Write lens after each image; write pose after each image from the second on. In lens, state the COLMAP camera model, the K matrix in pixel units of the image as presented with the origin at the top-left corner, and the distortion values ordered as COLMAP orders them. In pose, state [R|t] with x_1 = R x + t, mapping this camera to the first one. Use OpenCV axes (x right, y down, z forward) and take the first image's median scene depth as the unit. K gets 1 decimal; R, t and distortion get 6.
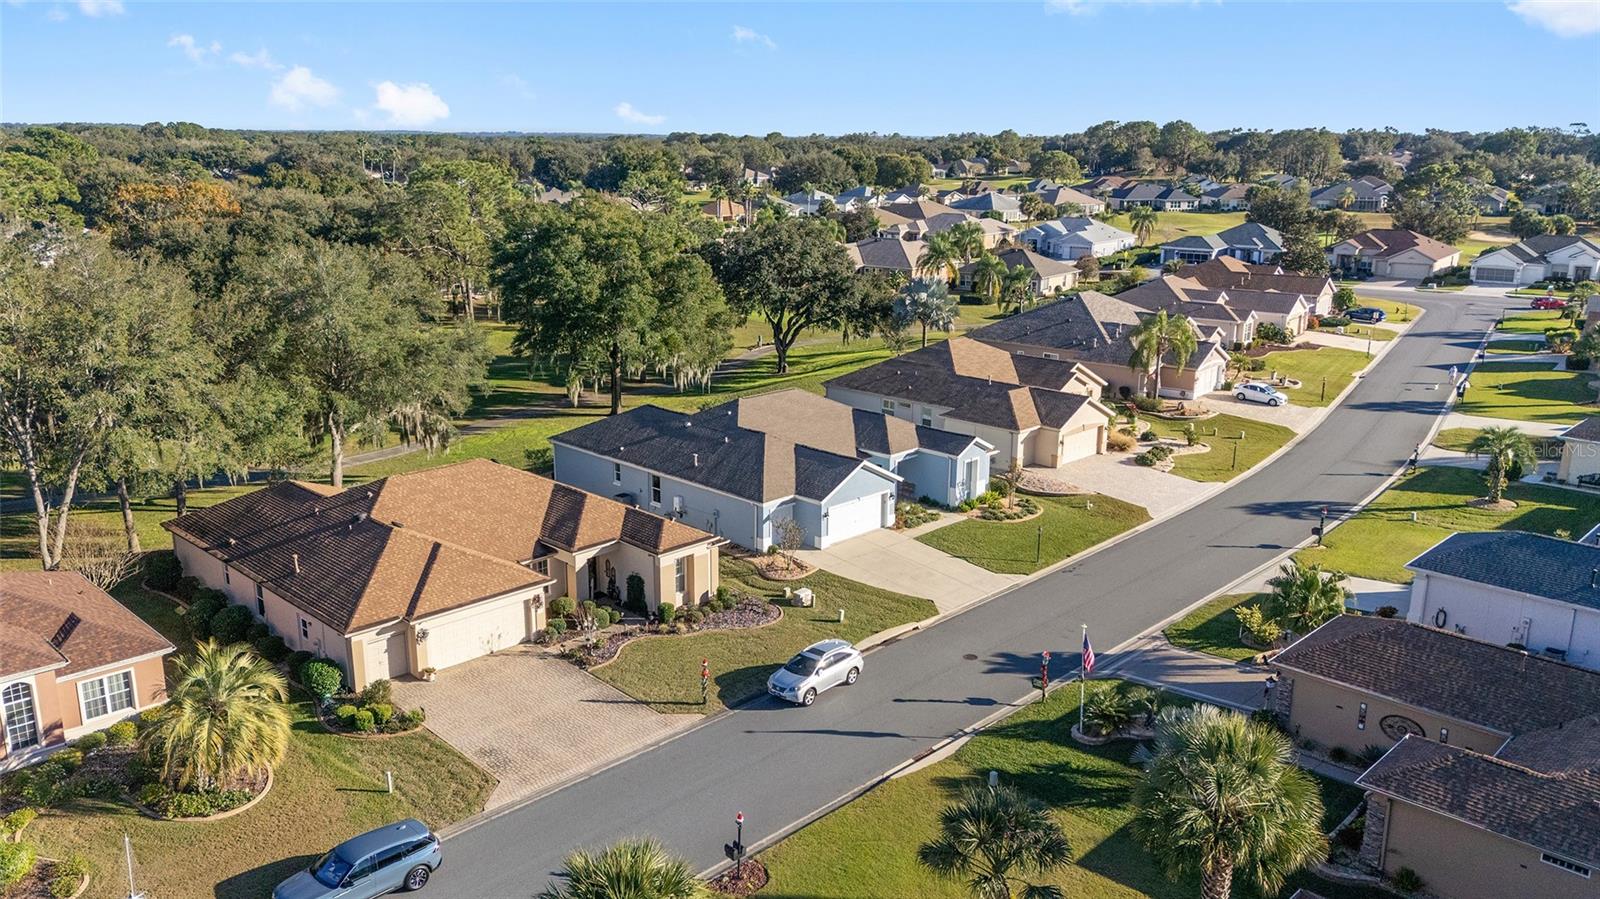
lens RADIAL K [[1240.7, 0, 800.0], [0, 1240.7, 449.5], [0, 0, 1]] dist [0.031635, 0.000152]
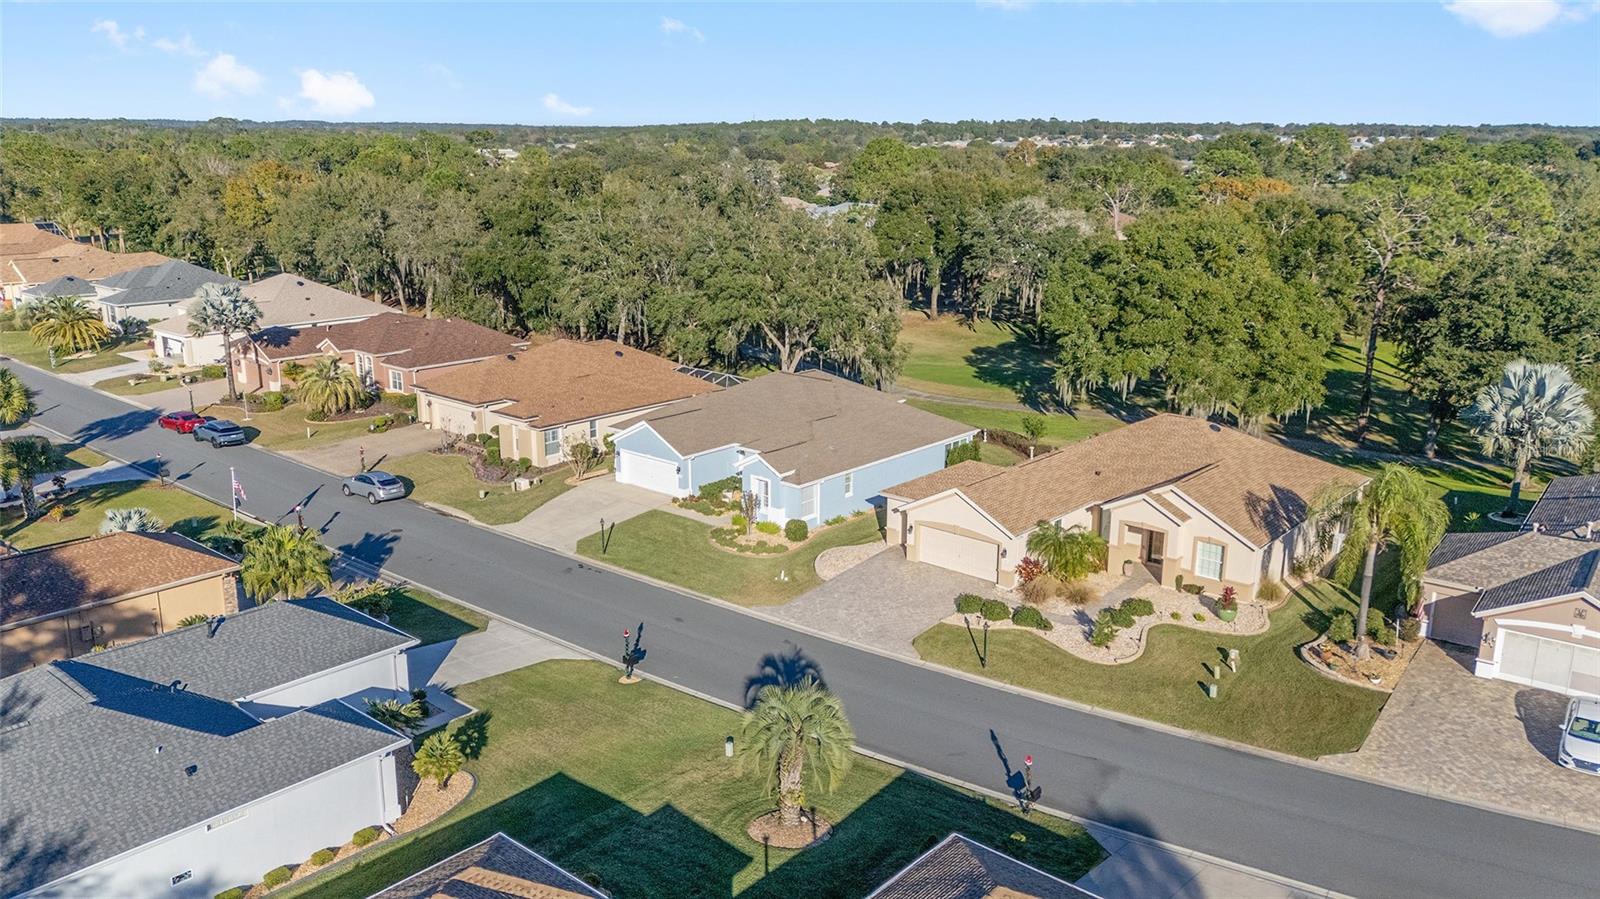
lens RADIAL K [[1237.3, 0, 803.4], [0, 1237.3, 516.5], [0, 0, 1]] dist [0.000034, 0.490938]
pose [[0.073240, 0.300514, -0.950961, 1.127378], [-0.253974, 0.927706, 0.273605, -0.248108], [0.964434, 0.221481, 0.144267, 0.993708]]
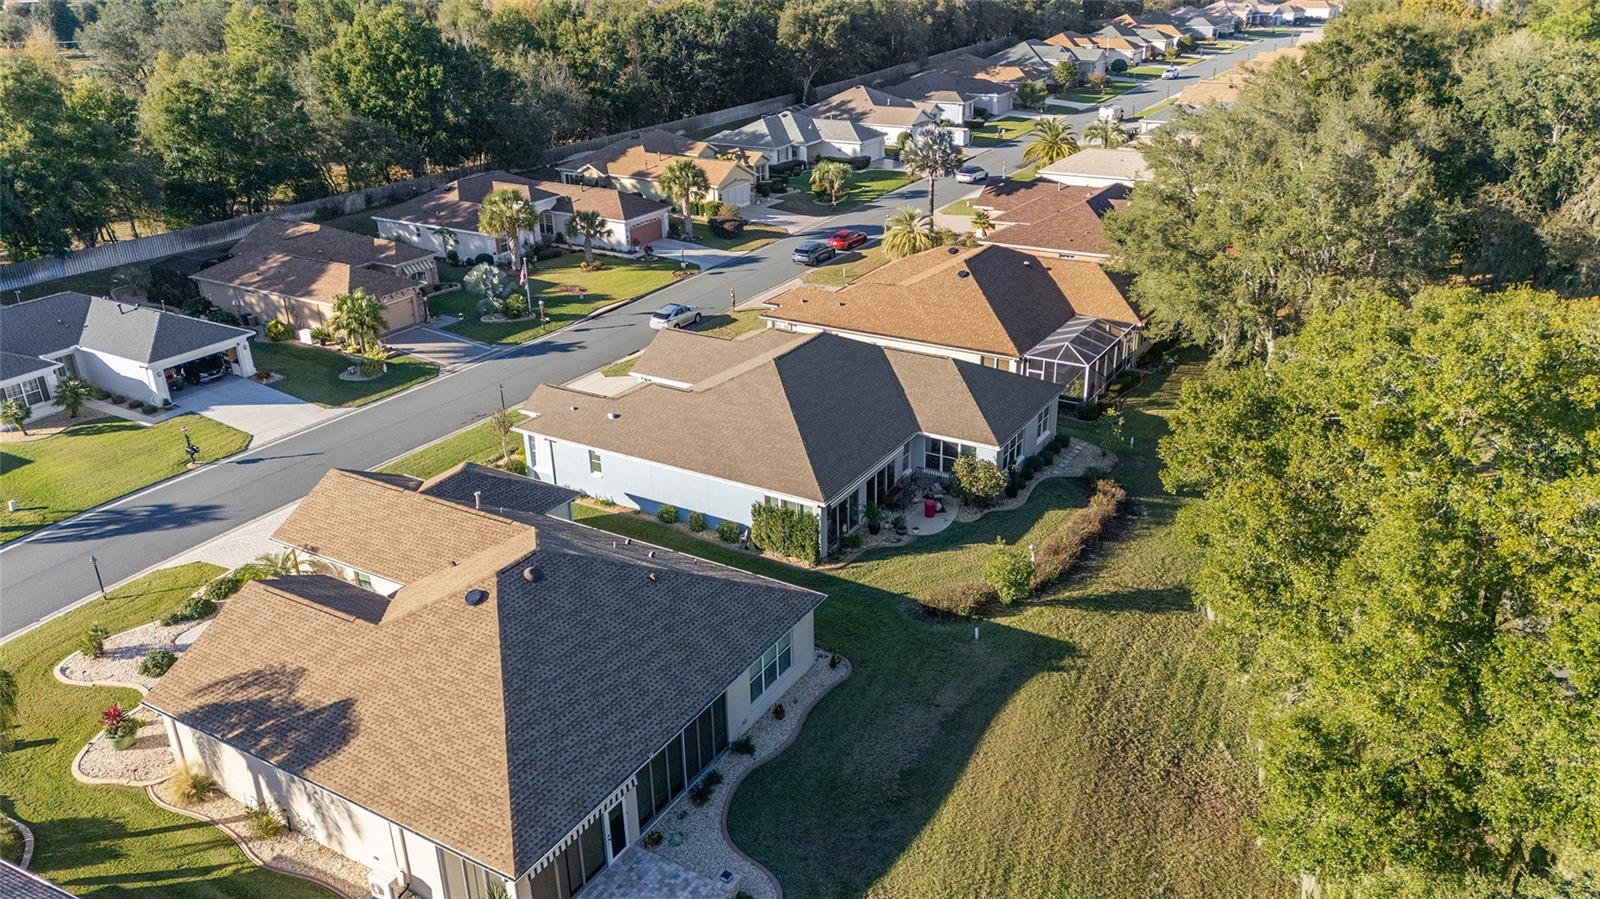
lens RADIAL K [[1212.5, 0, 800.0], [0, 1212.5, 449.5], [0, 0, 1]] dist [0.008658, -0.001988]
pose [[-0.971015, 0.121739, -0.205692, 0.163619], [-0.030647, 0.790055, 0.612269, -0.533913], [0.237045, 0.600827, -0.763425, 1.859618]]
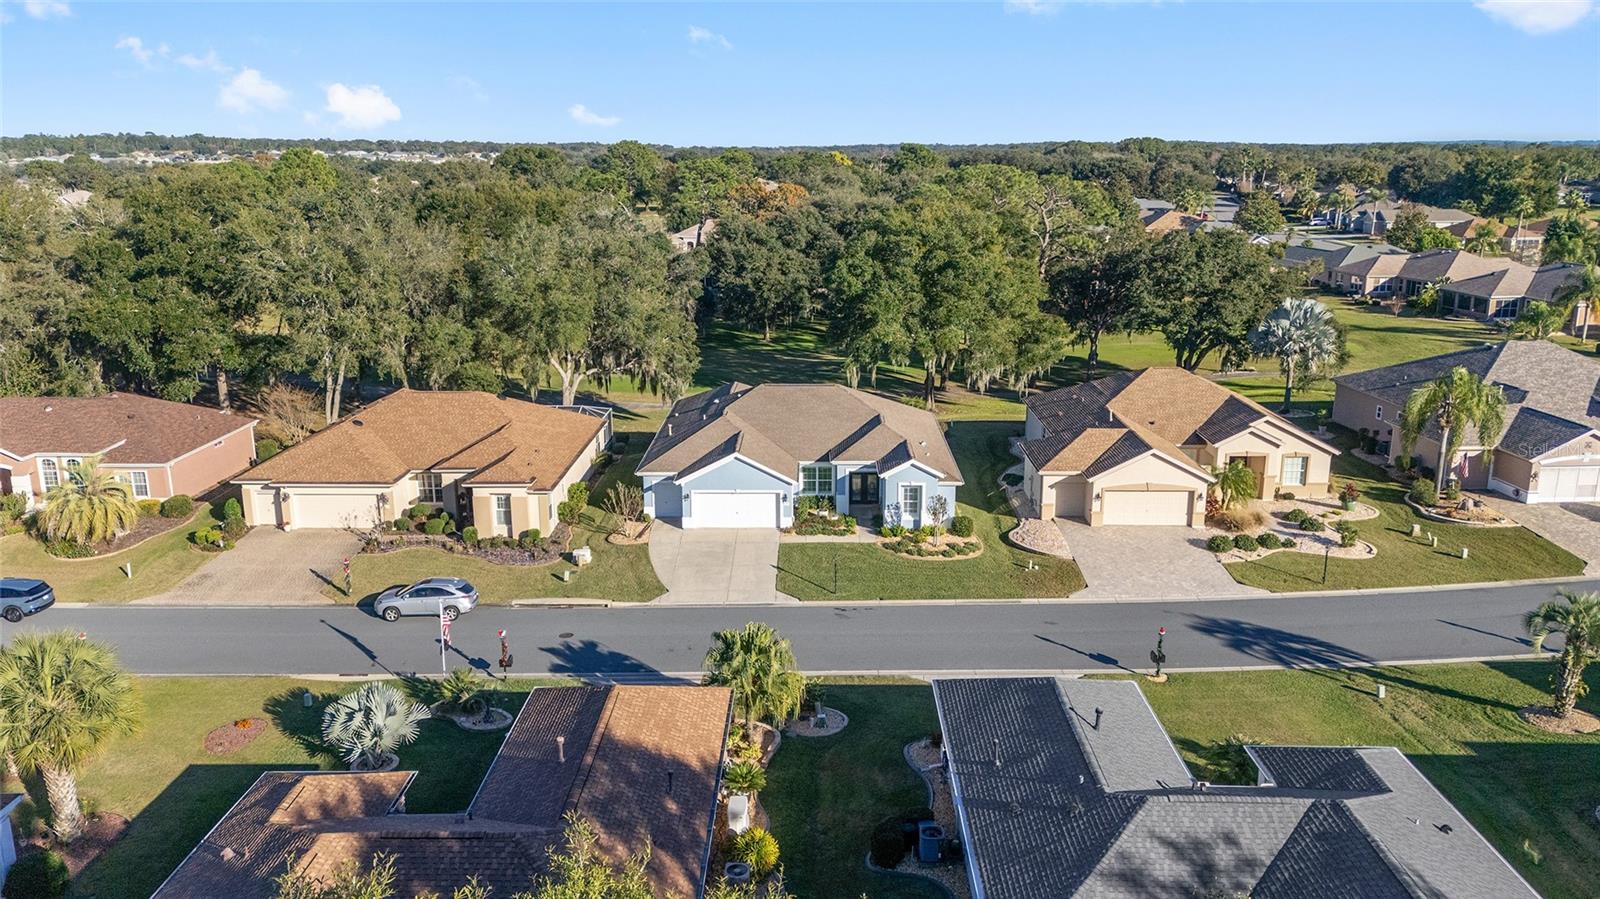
lens RADIAL K [[1212.5, 0, 800.0], [0, 1212.5, 449.5], [0, 0, 1]] dist [0.008658, -0.001988]
pose [[0.697556, 0.175090, -0.694809, 0.766051], [-0.175401, 0.981909, 0.071344, -0.072438], [0.694730, 0.072104, 0.715647, 0.331231]]
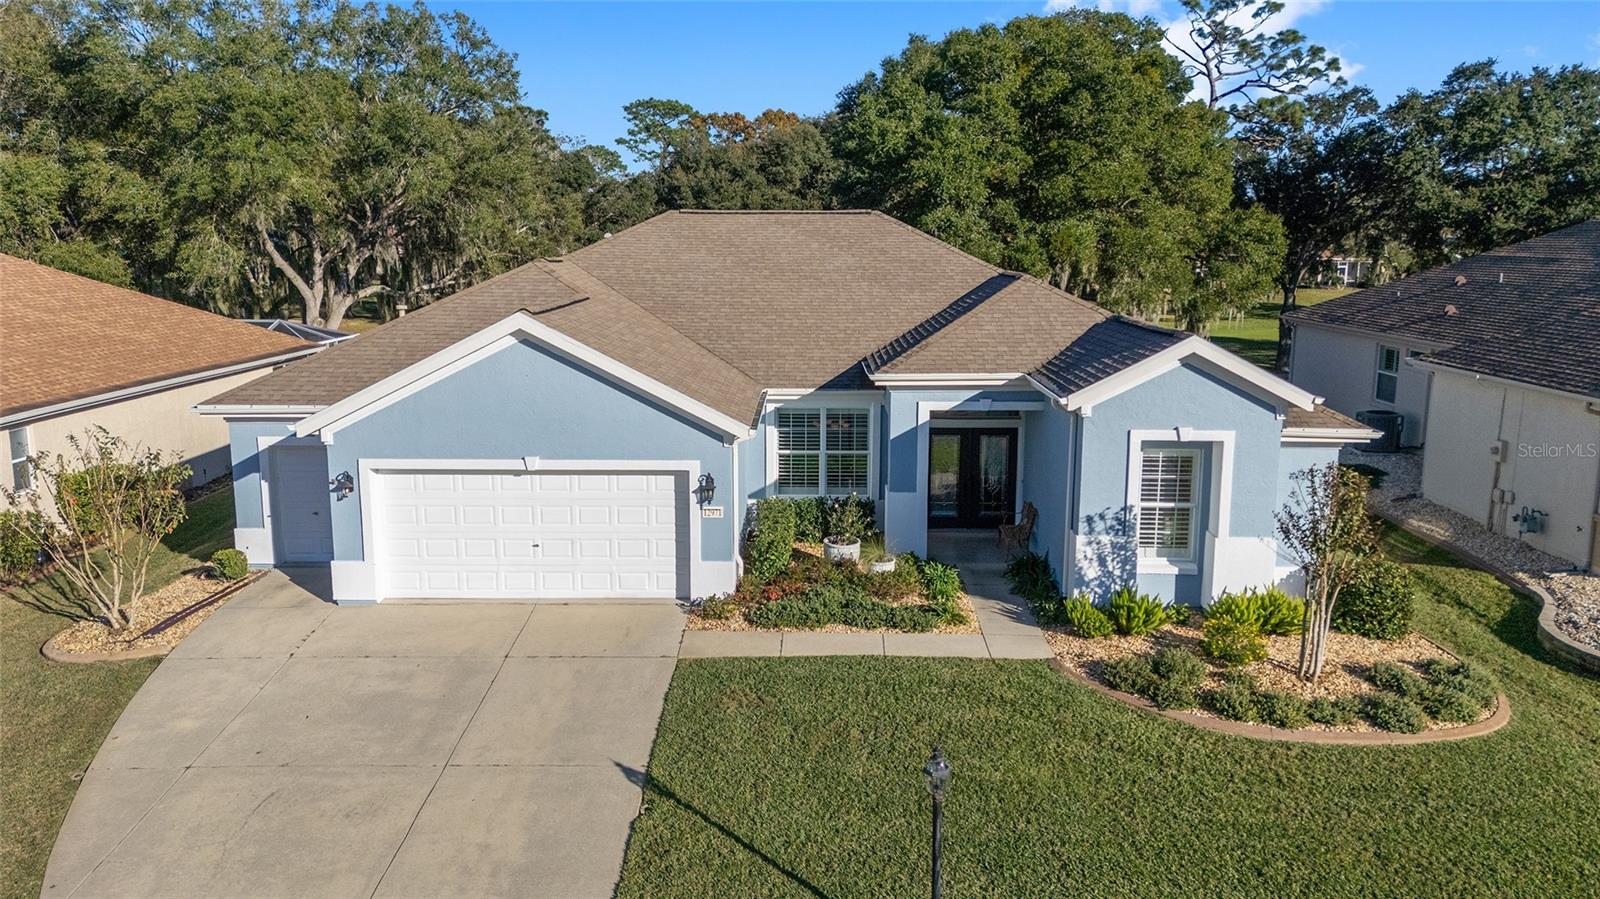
lens RADIAL K [[1212.5, 0, 800.0], [0, 1212.5, 449.5], [0, 0, 1]] dist [0.008658, -0.001988]
pose [[0.697661, 0.132173, -0.704130, 0.278441], [-0.180180, 0.983615, 0.006111, 0.025241], [0.693400, 0.122606, 0.710045, 0.857573]]
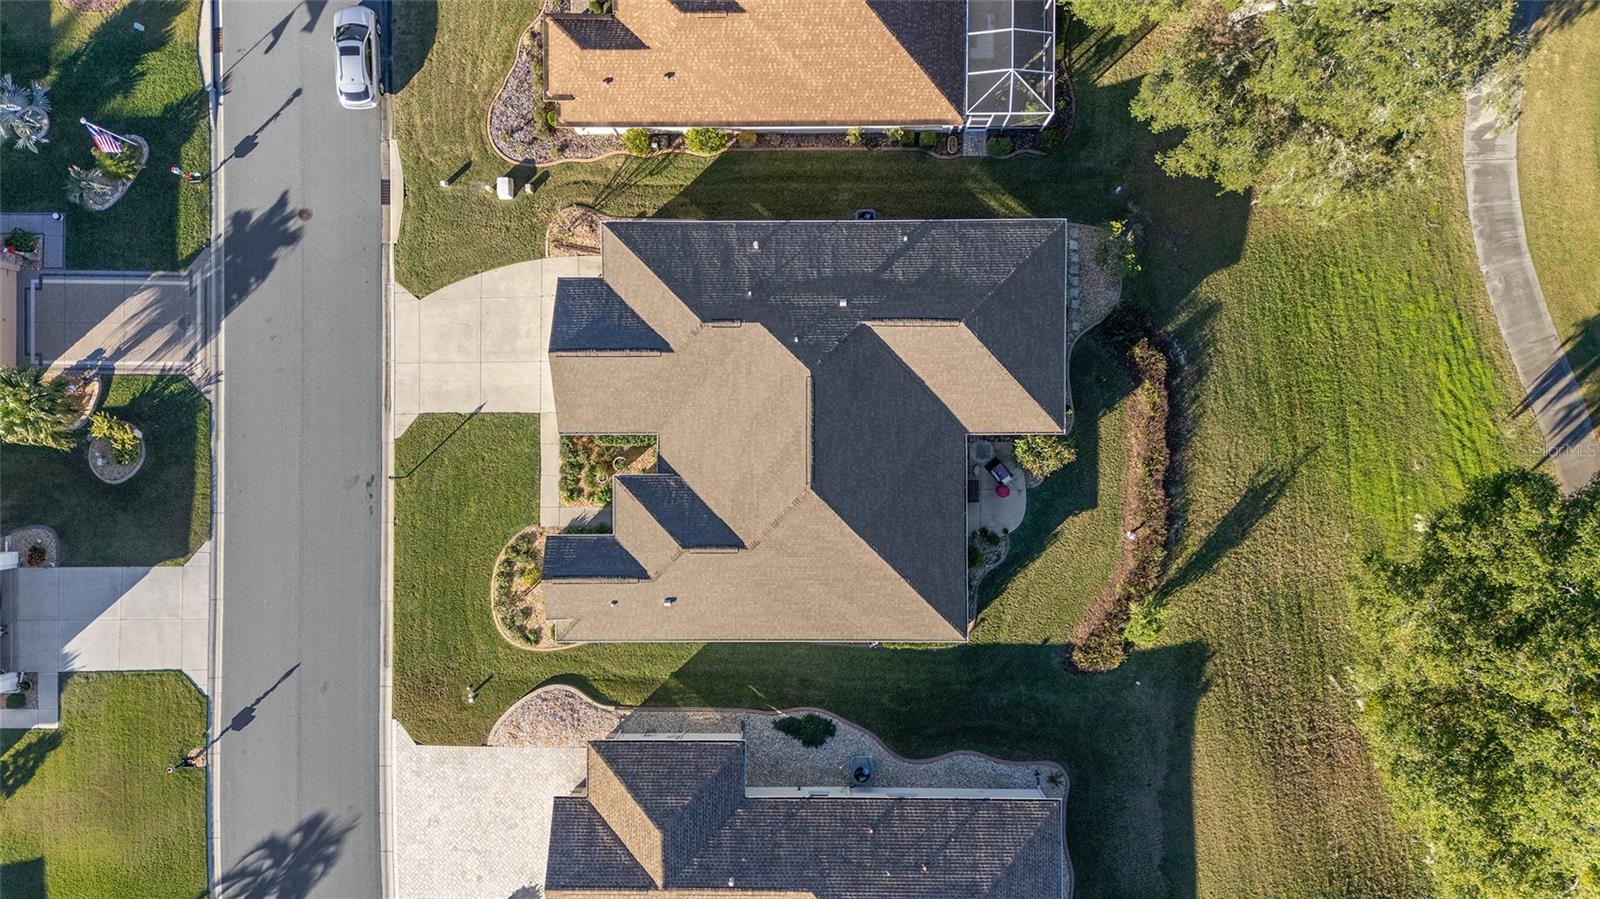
lens RADIAL K [[1212.5, 0, 800.0], [0, 1212.5, 449.5], [0, 0, 1]] dist [0.008658, -0.001988]
pose [[-0.704795, 0.708266, 0.040286, -0.047238], [-0.151275, -0.205531, 0.966888, -0.754347], [0.693094, 0.675364, 0.252000, 0.951581]]
